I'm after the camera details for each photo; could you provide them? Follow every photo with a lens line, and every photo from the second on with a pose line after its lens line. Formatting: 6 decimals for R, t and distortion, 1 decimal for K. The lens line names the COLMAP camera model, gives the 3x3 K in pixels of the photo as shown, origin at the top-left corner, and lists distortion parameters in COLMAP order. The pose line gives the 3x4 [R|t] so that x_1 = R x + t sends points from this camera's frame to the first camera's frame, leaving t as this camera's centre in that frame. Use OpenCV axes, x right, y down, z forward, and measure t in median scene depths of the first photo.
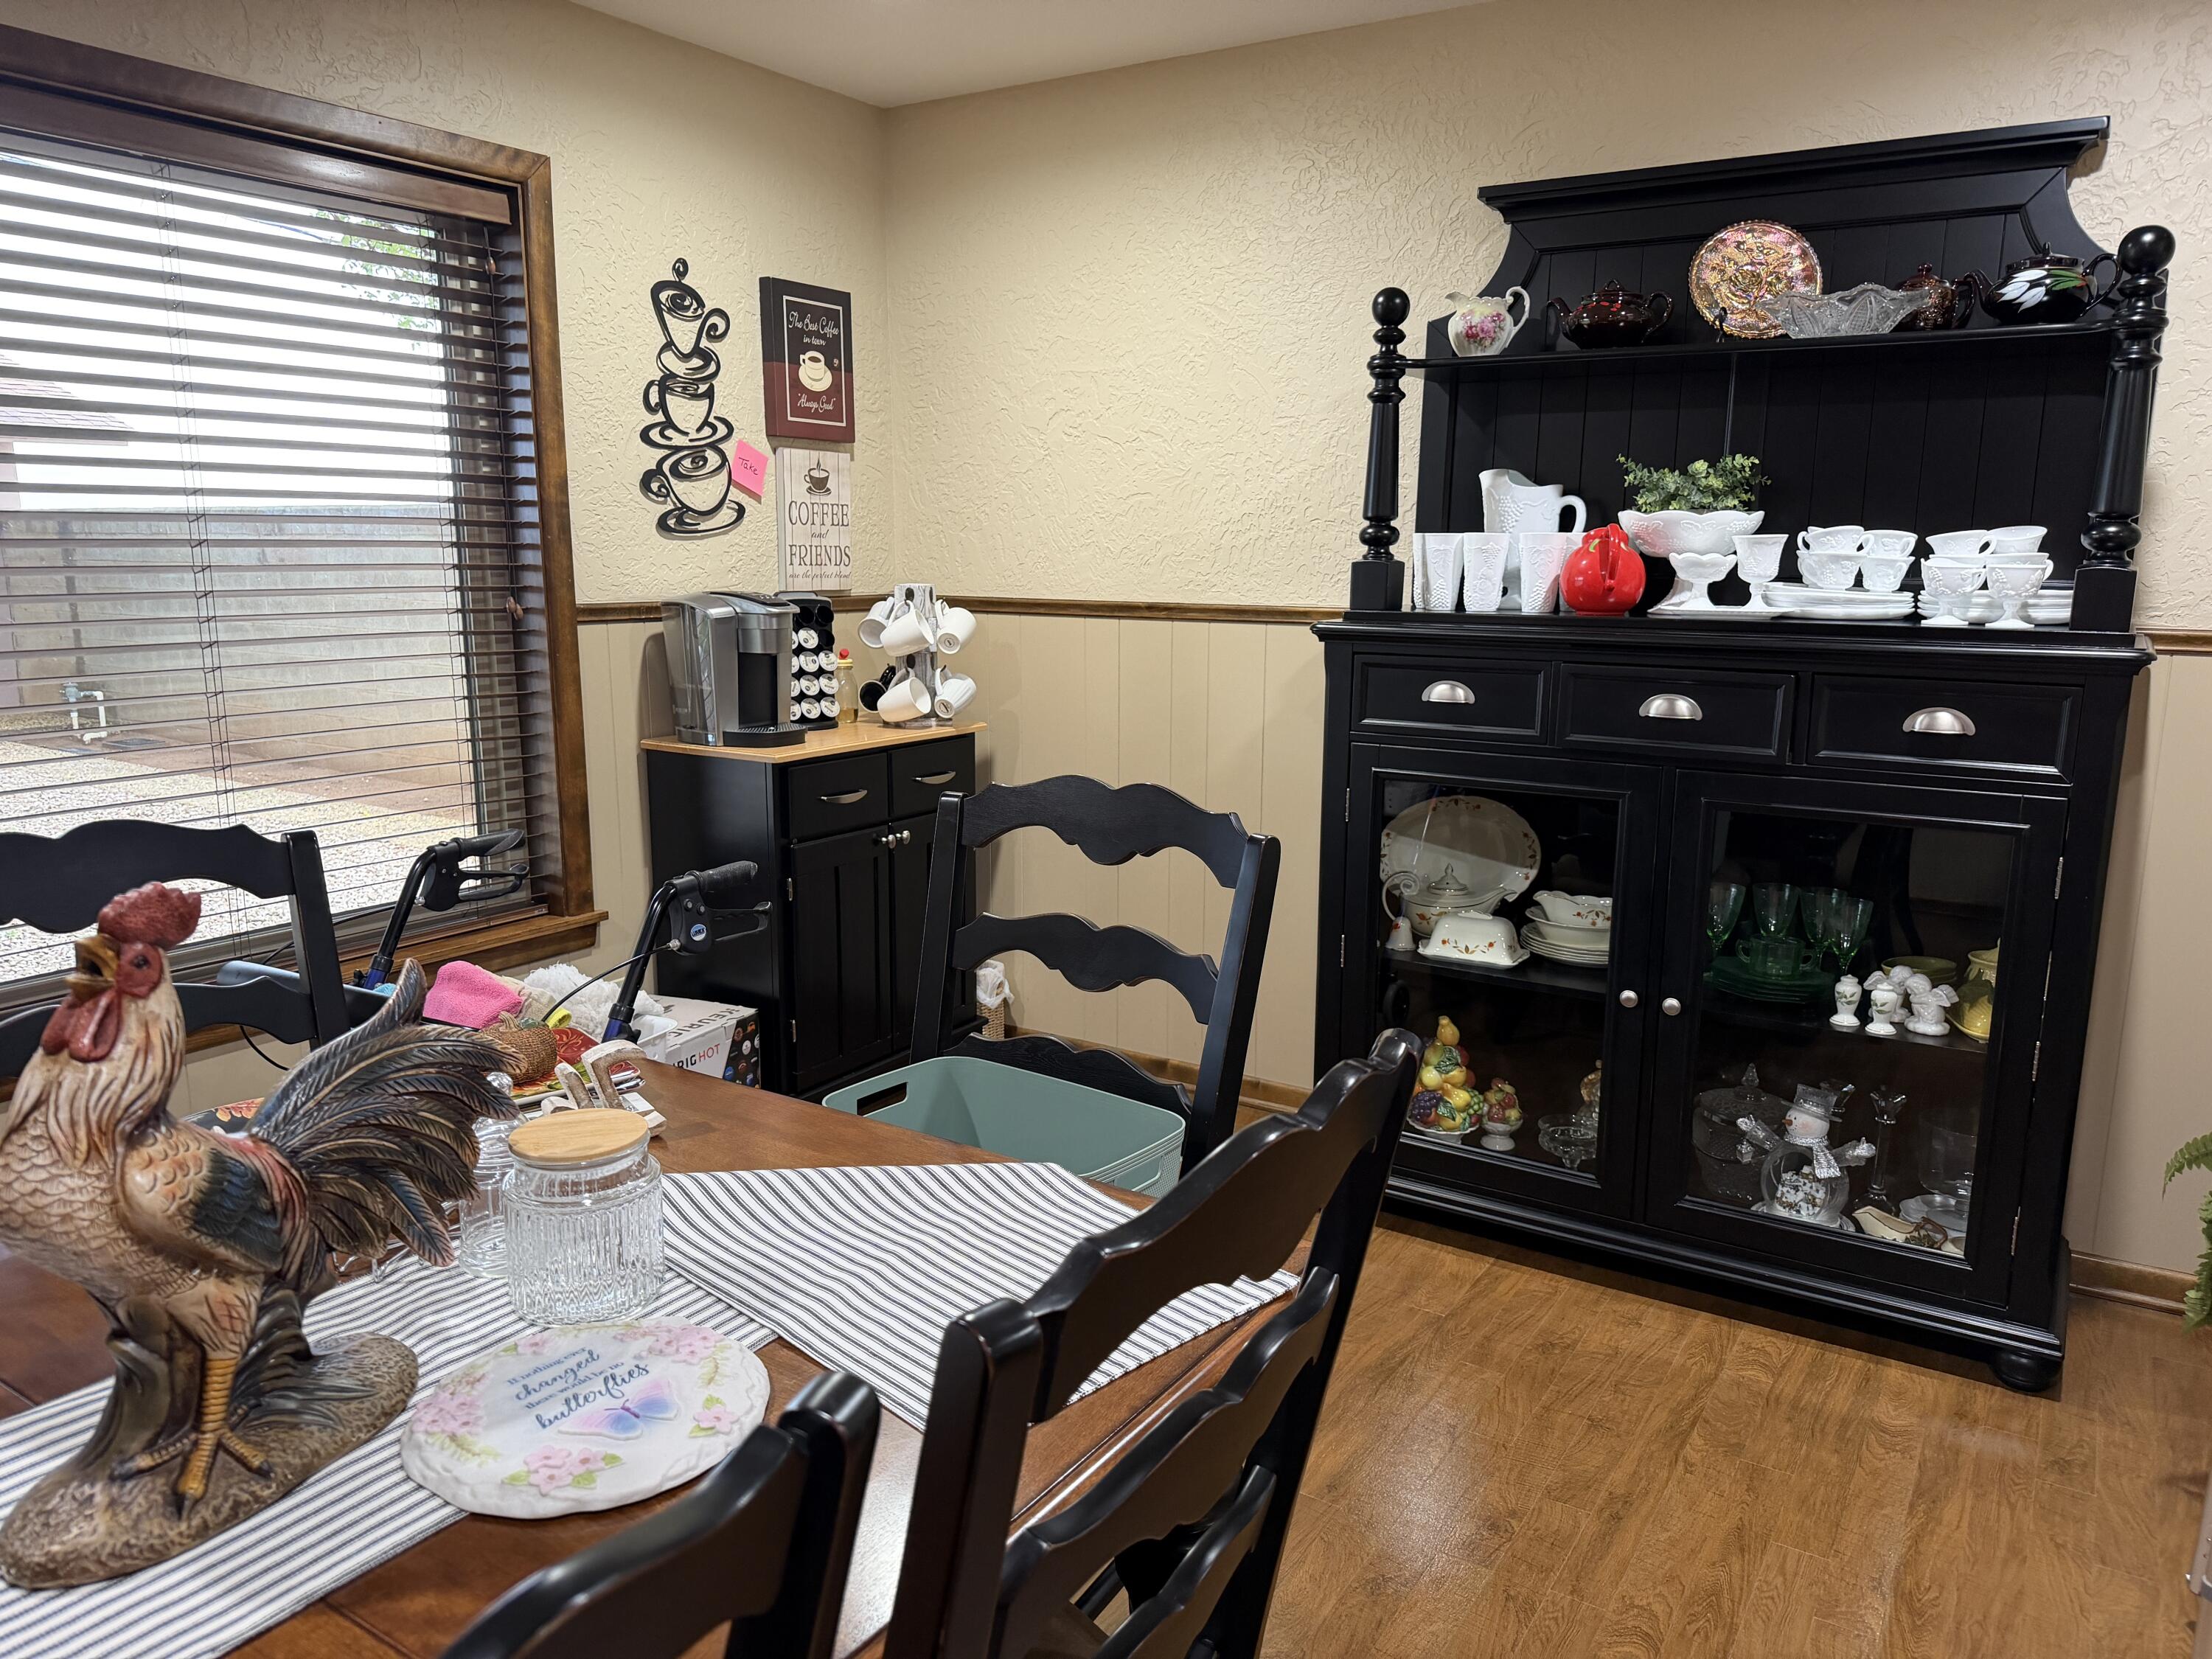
lens RADIAL K [[1555.8, 0, 1102.9], [0, 1555.8, 829.8], [0, 0, 1]] dist [0.058184, -0.080580]
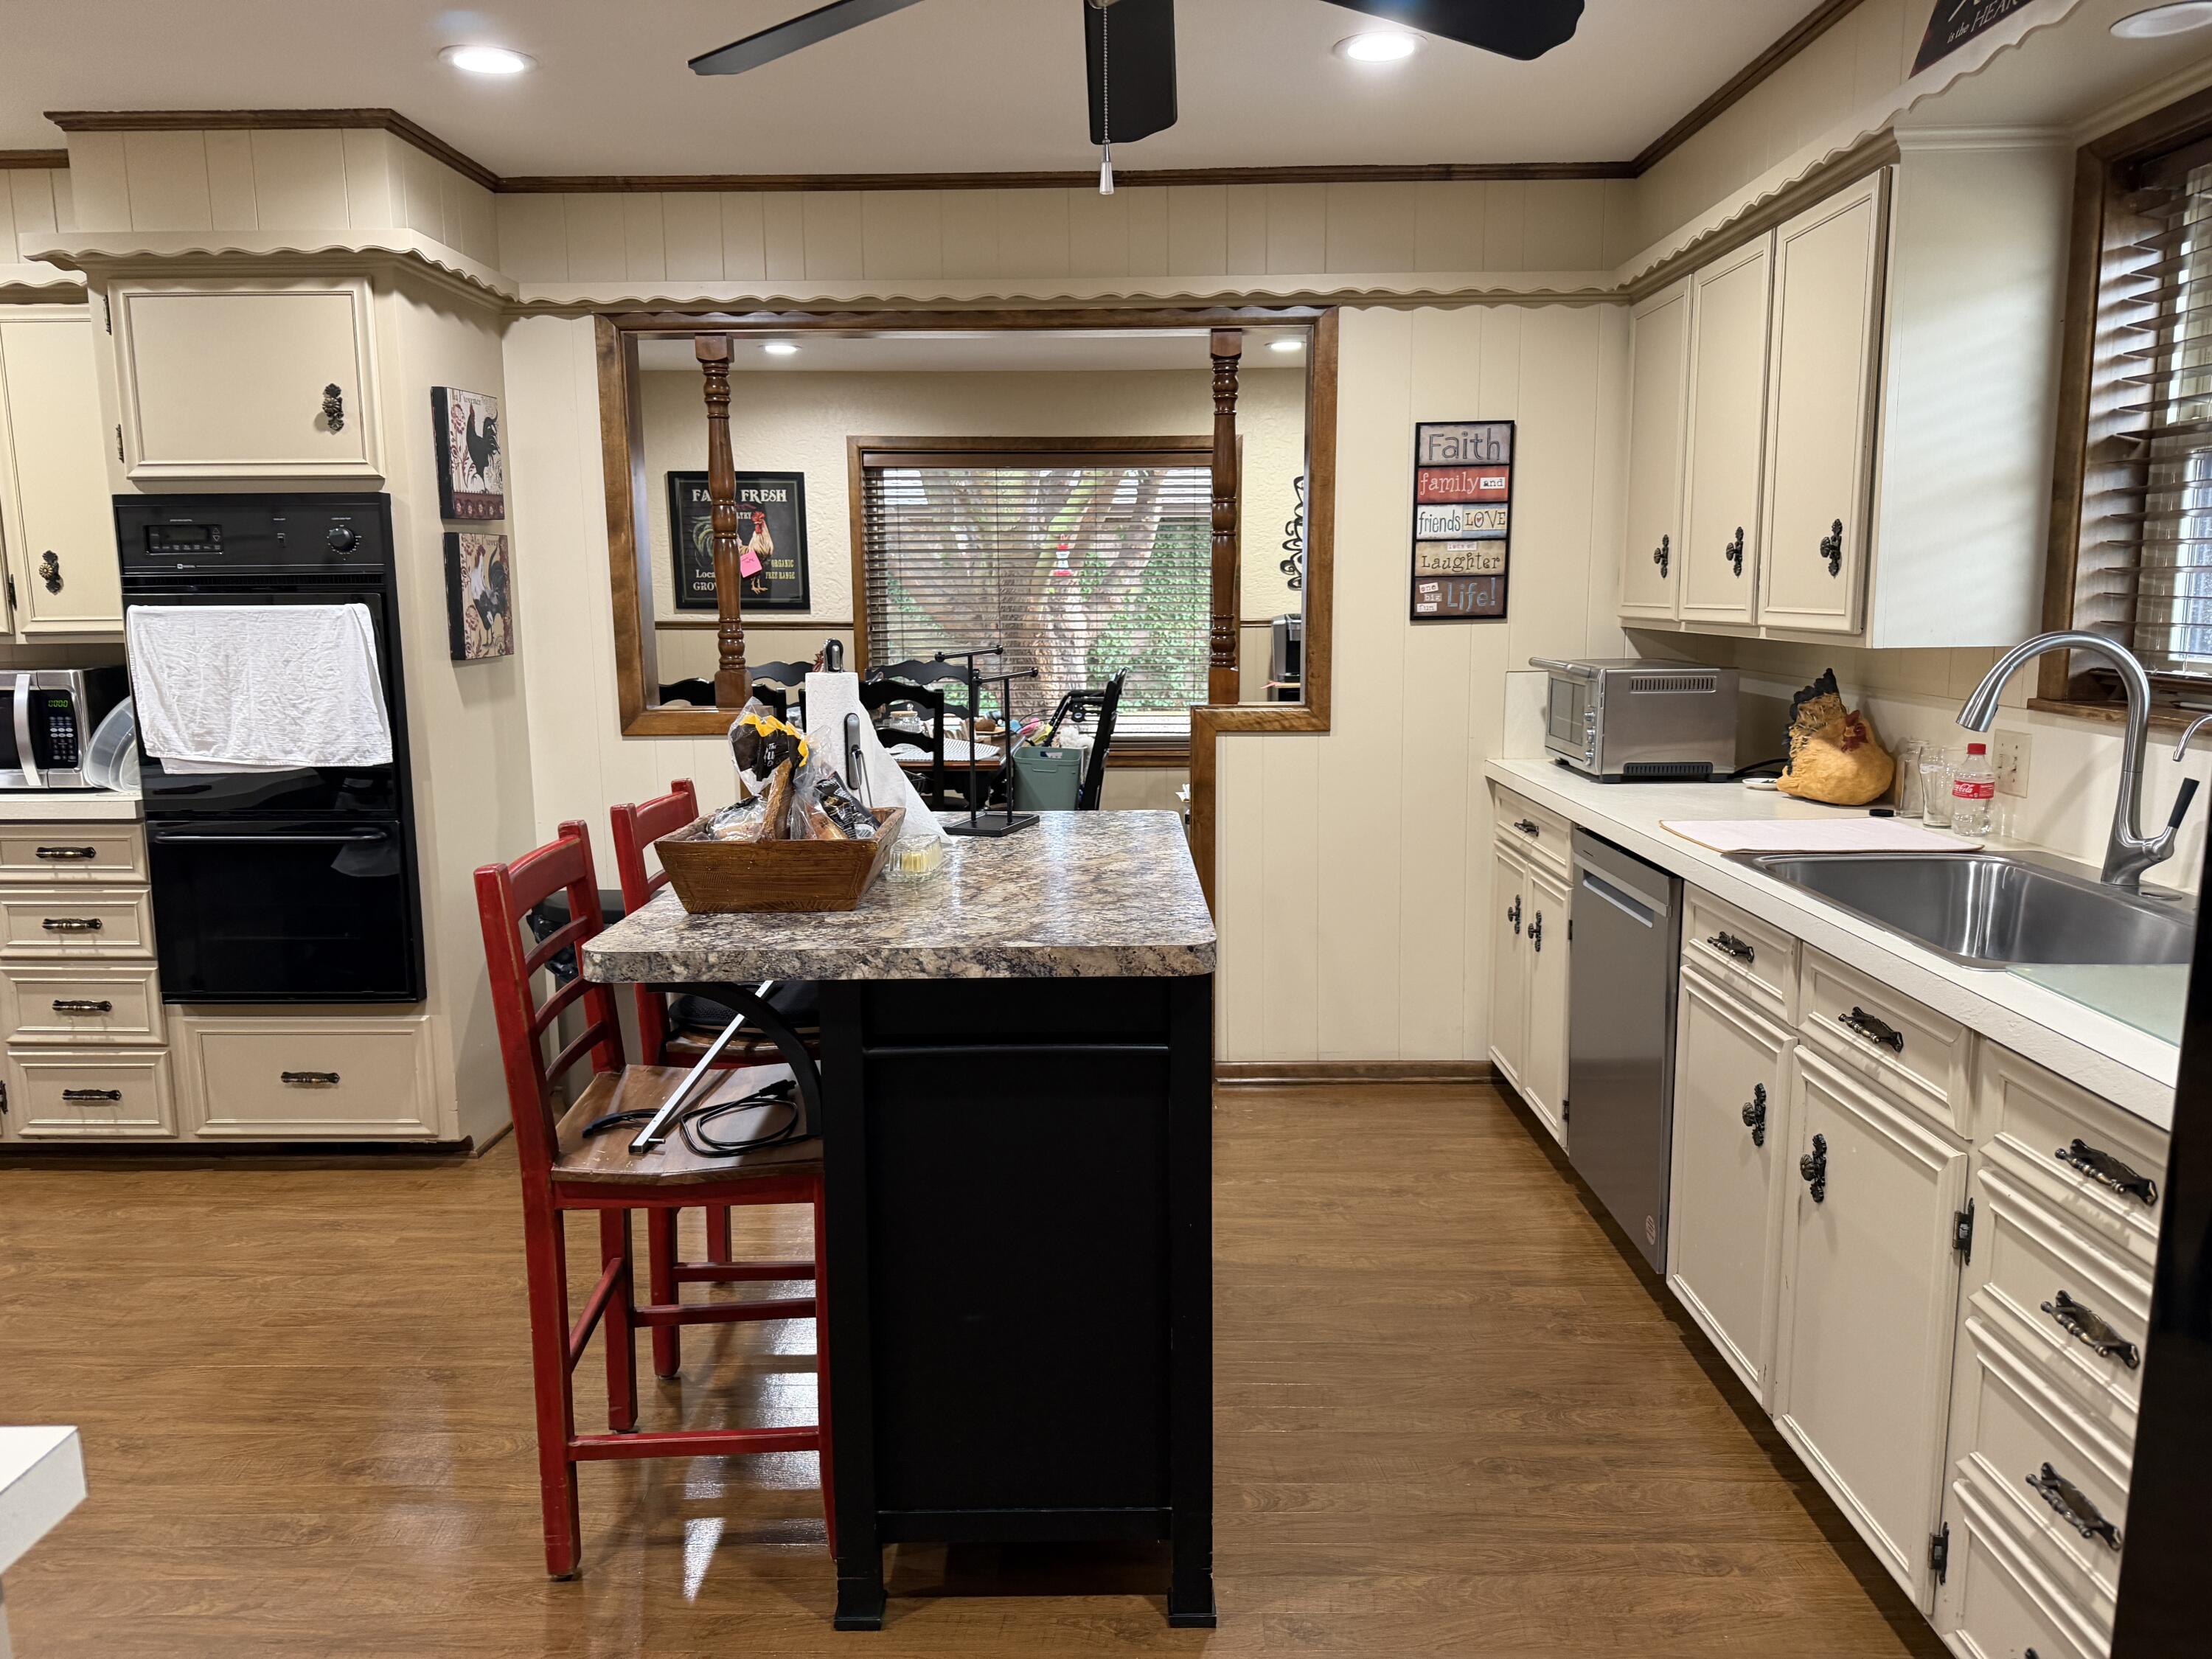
lens RADIAL K [[1555.8, 0, 1102.9], [0, 1555.8, 829.8], [0, 0, 1]] dist [0.058184, -0.080580]
pose [[0.531279, 0.124342, -0.838022, 1.523499], [-0.148352, 0.987541, 0.052477, 0.078266], [0.834107, 0.096443, 0.543107, -0.418086]]
